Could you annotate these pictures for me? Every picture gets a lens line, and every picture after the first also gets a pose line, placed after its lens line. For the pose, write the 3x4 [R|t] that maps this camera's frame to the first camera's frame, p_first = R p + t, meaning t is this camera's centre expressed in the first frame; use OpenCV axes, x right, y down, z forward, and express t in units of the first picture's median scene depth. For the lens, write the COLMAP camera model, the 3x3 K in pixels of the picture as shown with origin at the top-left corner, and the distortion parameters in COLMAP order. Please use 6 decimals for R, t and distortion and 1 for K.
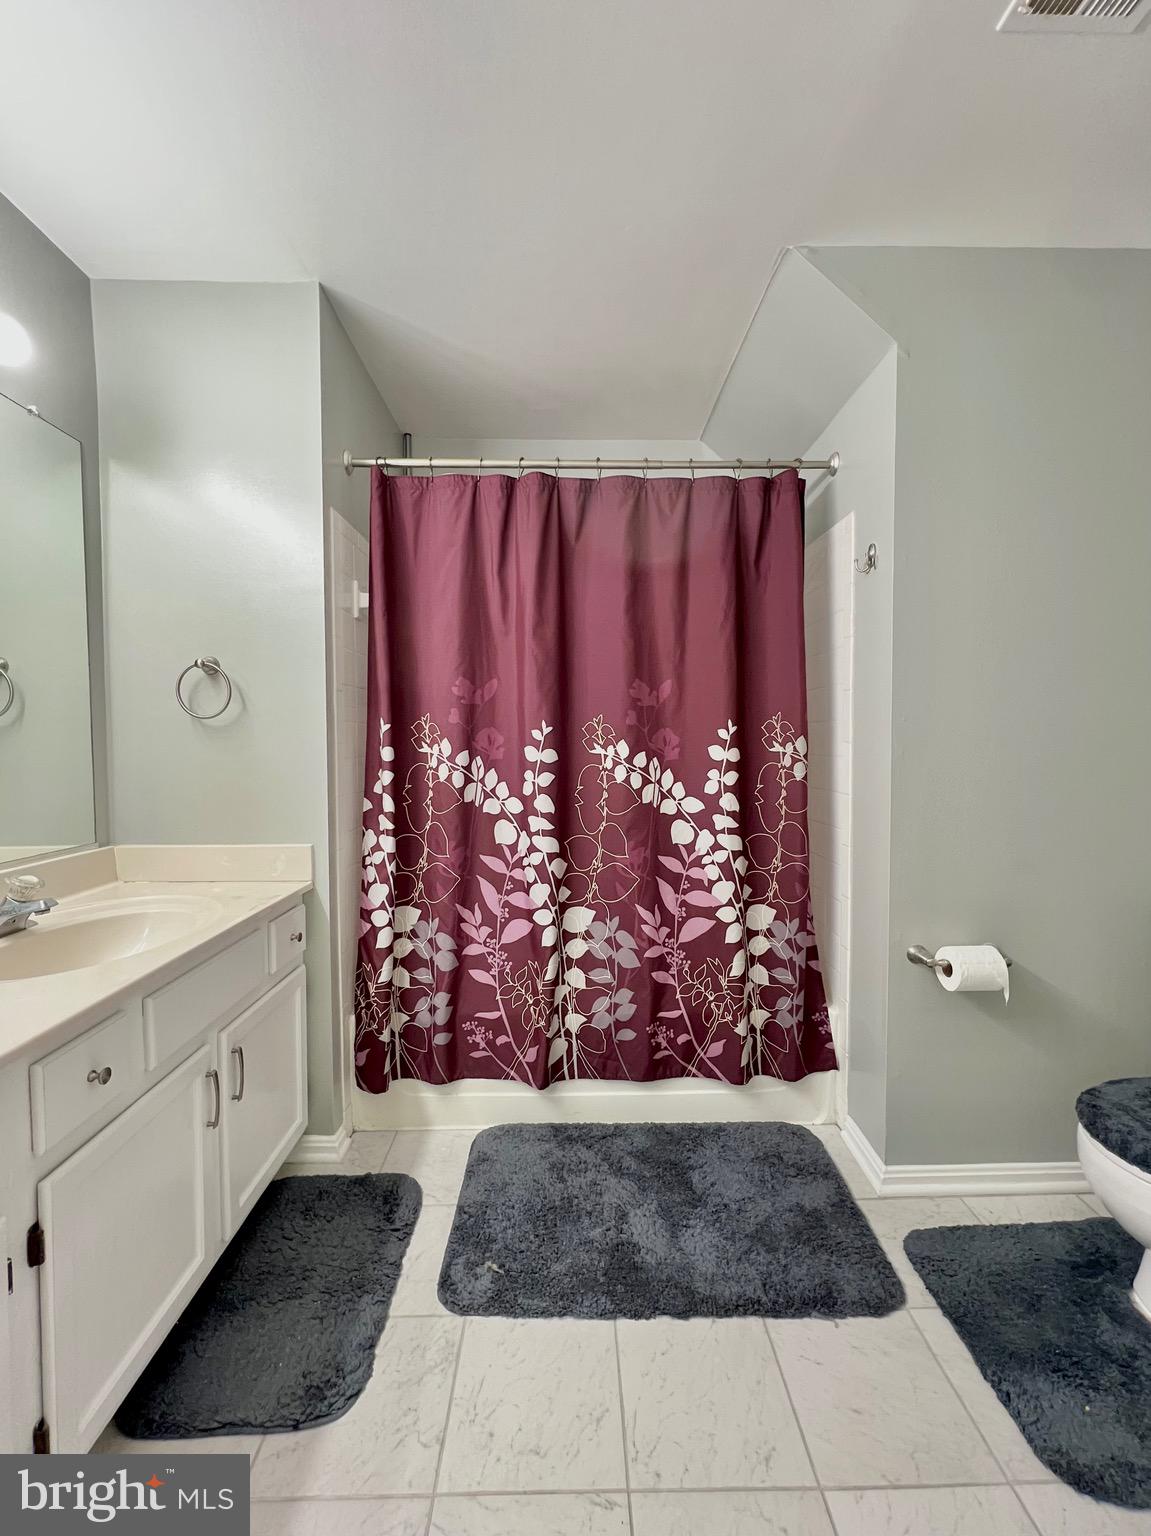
lens RADIAL K [[615.5, 0, 553.7], [0, 615.5, 770.7], [0, 0, 1]] dist [-0.001771, 0.002433]
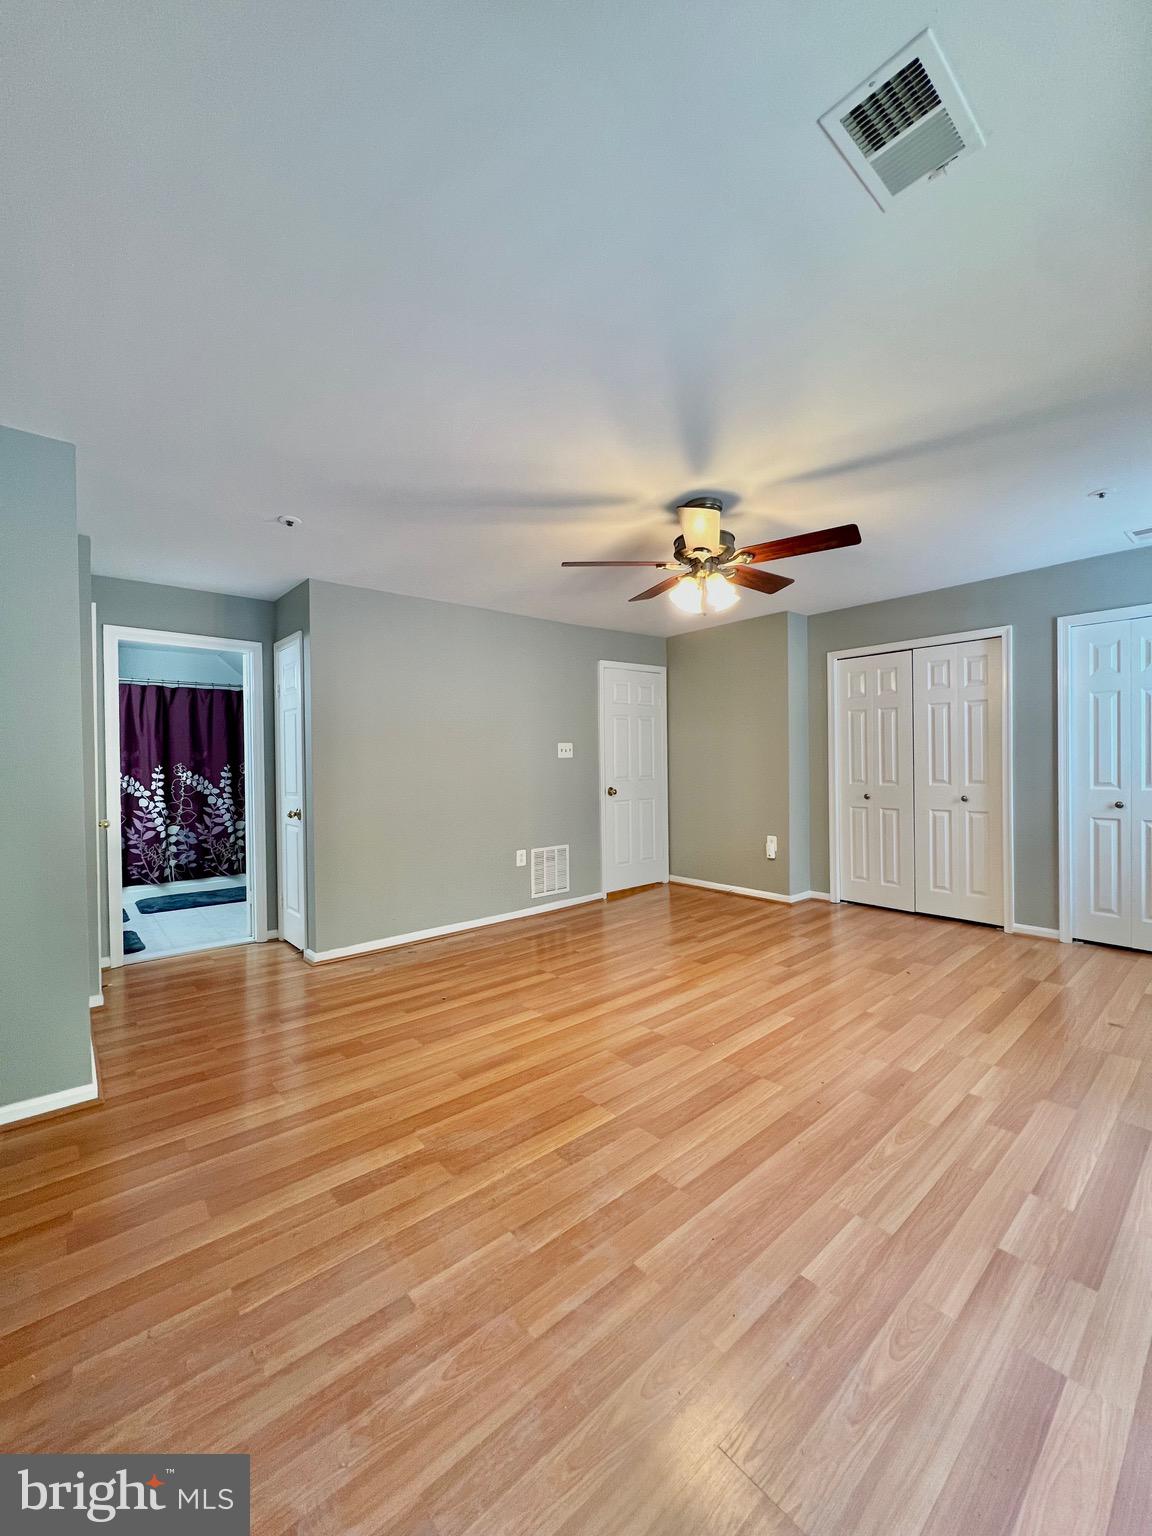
lens RADIAL K [[615.5, 0, 583.4], [0, 615.5, 767.9], [0, 0, 1]] dist [-0.001771, 0.002433]
pose [[0.769738, -0.013422, 0.638219, -0.348447], [0.033361, 0.999259, -0.019221, 0.062945], [-0.637488, 0.036087, 0.769615, -2.737734]]
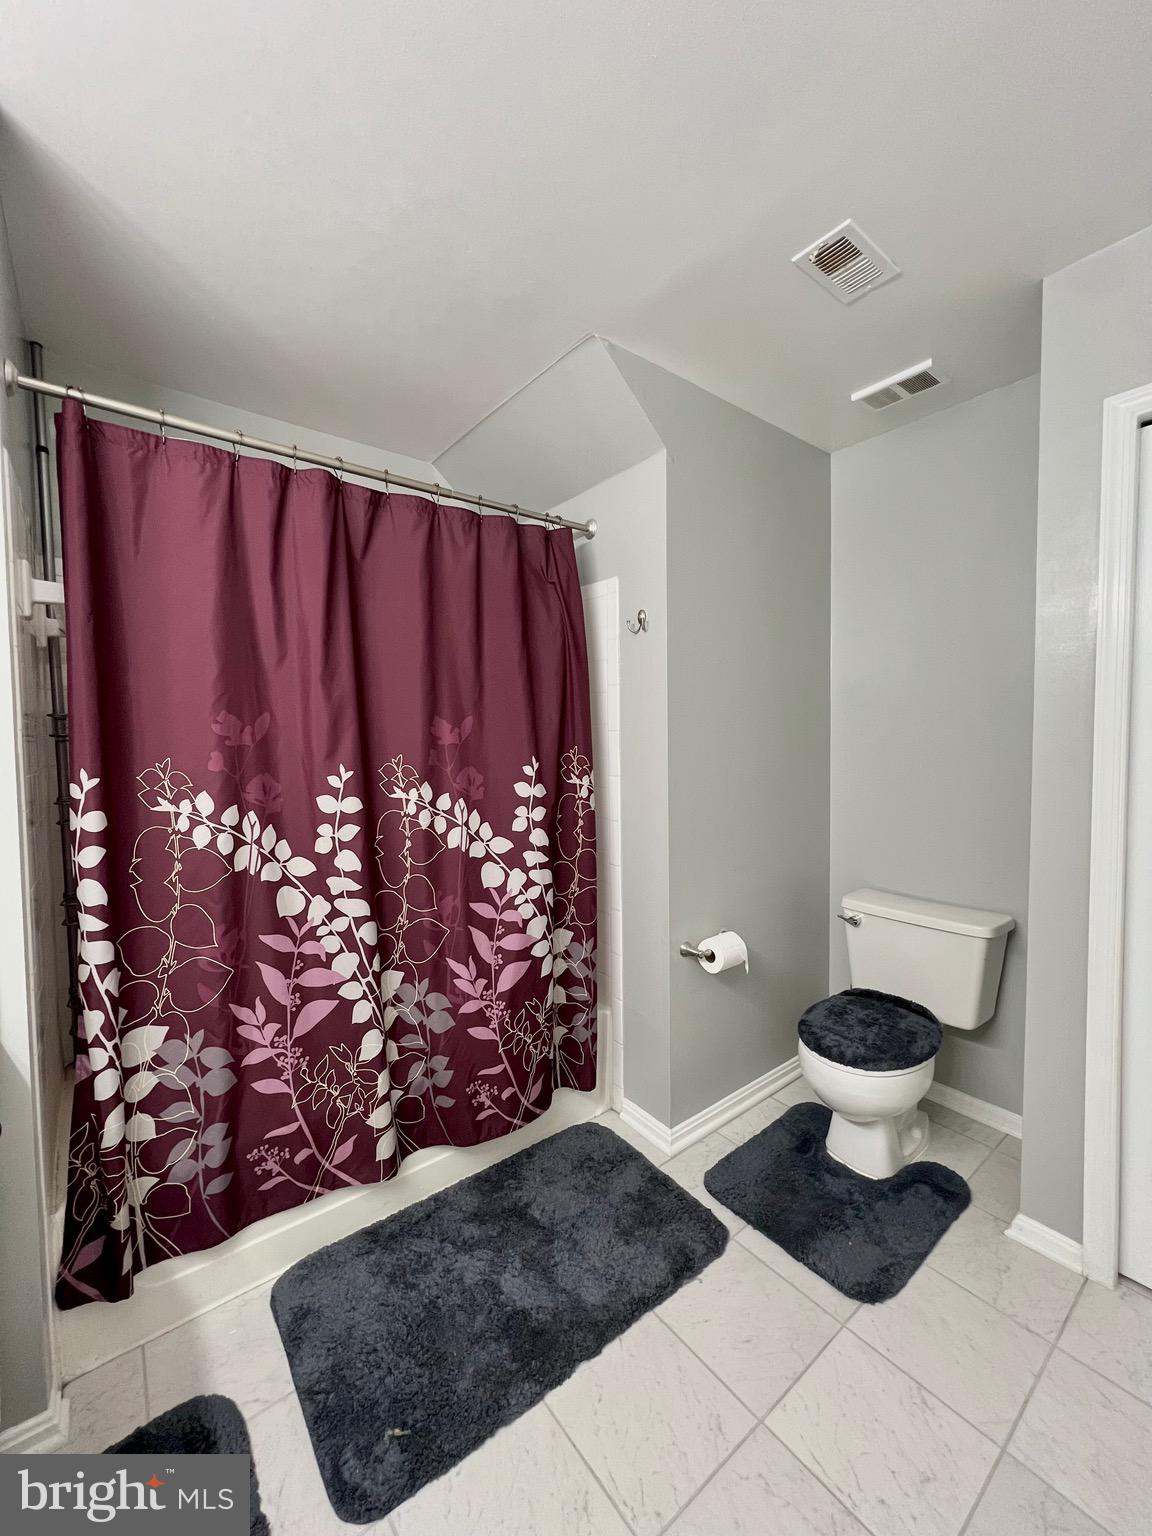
lens RADIAL K [[615.5, 0, 591.8], [0, 615.5, 777.5], [0, 0, 1]] dist [-0.001771, 0.002433]
pose [[0.798352, -0.040445, 0.600832, -0.250412], [0.043413, 0.999011, 0.009565, -0.055469], [-0.600624, 0.018448, 0.799318, 0.110441]]
